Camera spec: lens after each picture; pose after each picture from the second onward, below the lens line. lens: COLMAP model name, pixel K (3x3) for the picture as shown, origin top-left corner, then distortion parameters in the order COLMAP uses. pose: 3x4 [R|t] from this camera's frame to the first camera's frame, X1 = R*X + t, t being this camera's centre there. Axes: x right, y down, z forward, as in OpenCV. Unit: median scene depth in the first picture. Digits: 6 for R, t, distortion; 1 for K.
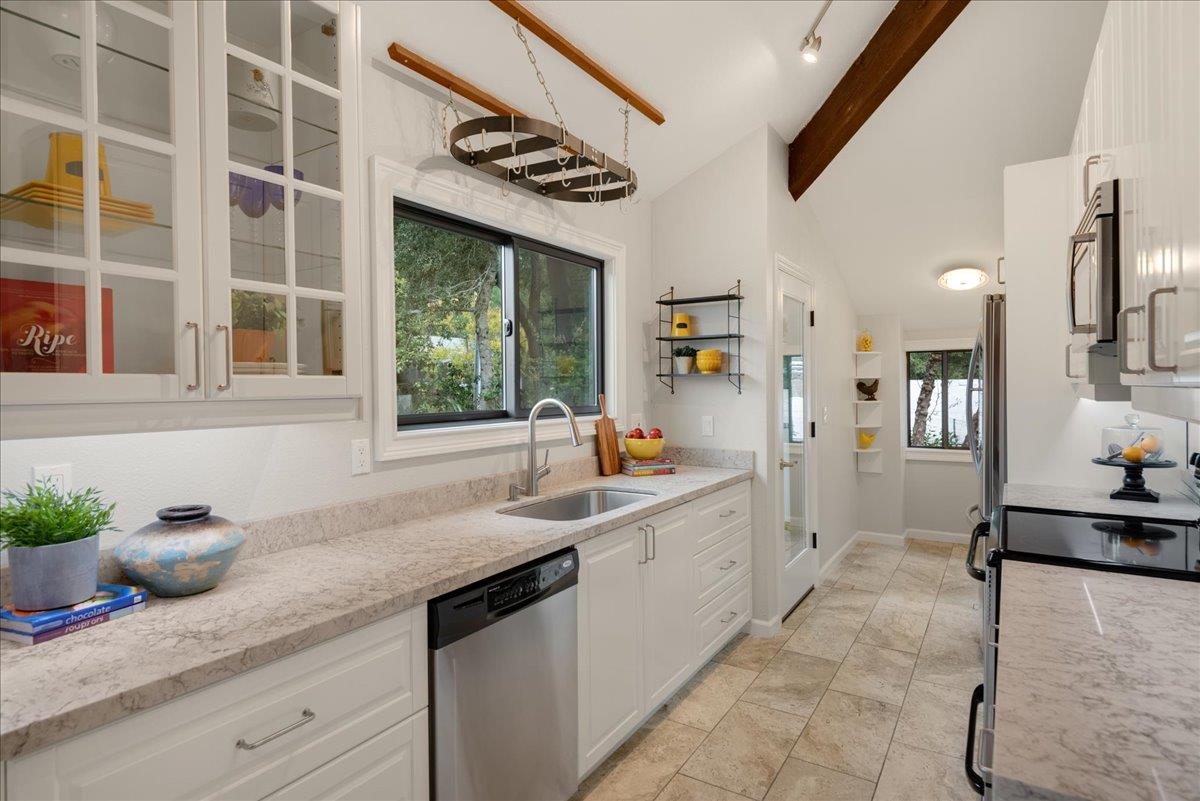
lens RADIAL K [[559.2, 0, 604.8], [0, 559.2, 390.0], [0, 0, 1]] dist [-0.002043, -0.000202]
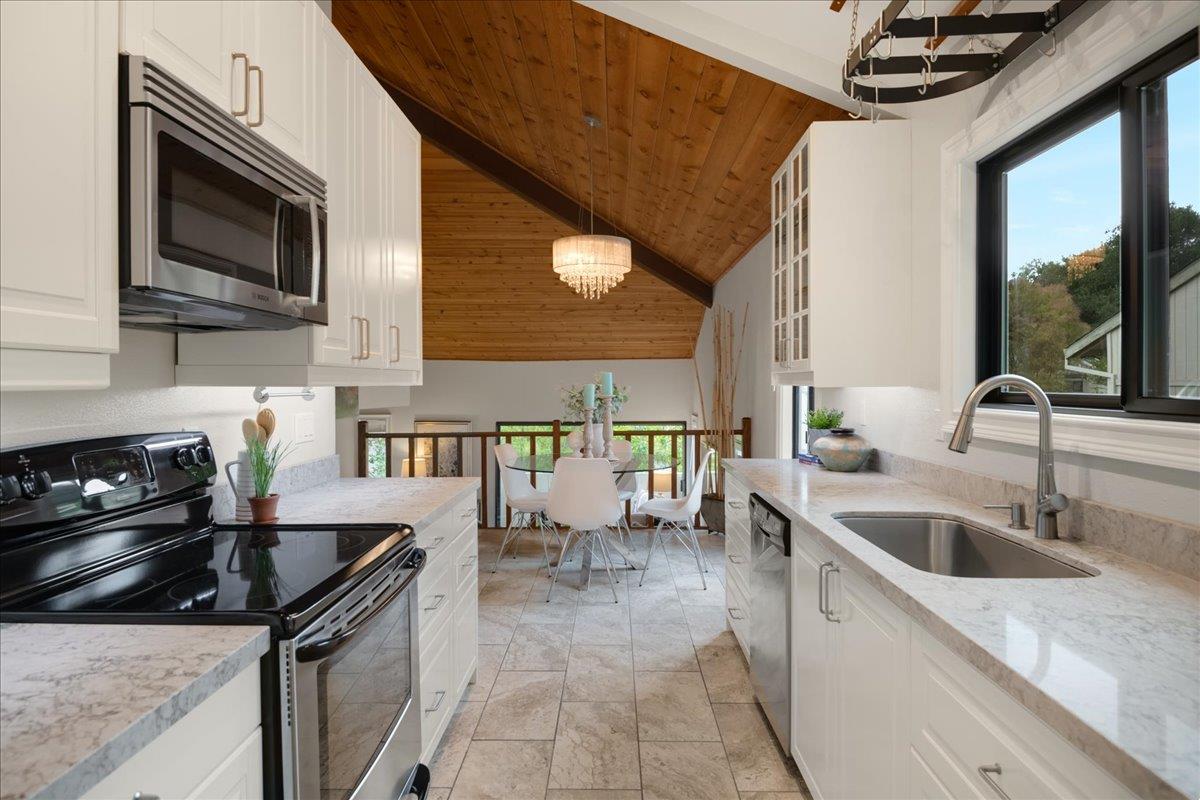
lens RADIAL K [[559.2, 0, 604.8], [0, 559.2, 389.5], [0, 0, 1]] dist [-0.002043, -0.000202]
pose [[-0.878497, 0.011697, -0.477604, 0.552947], [0.004482, 0.999858, 0.016244, 0.020243], [0.477727, 0.012130, -0.878425, 1.288838]]
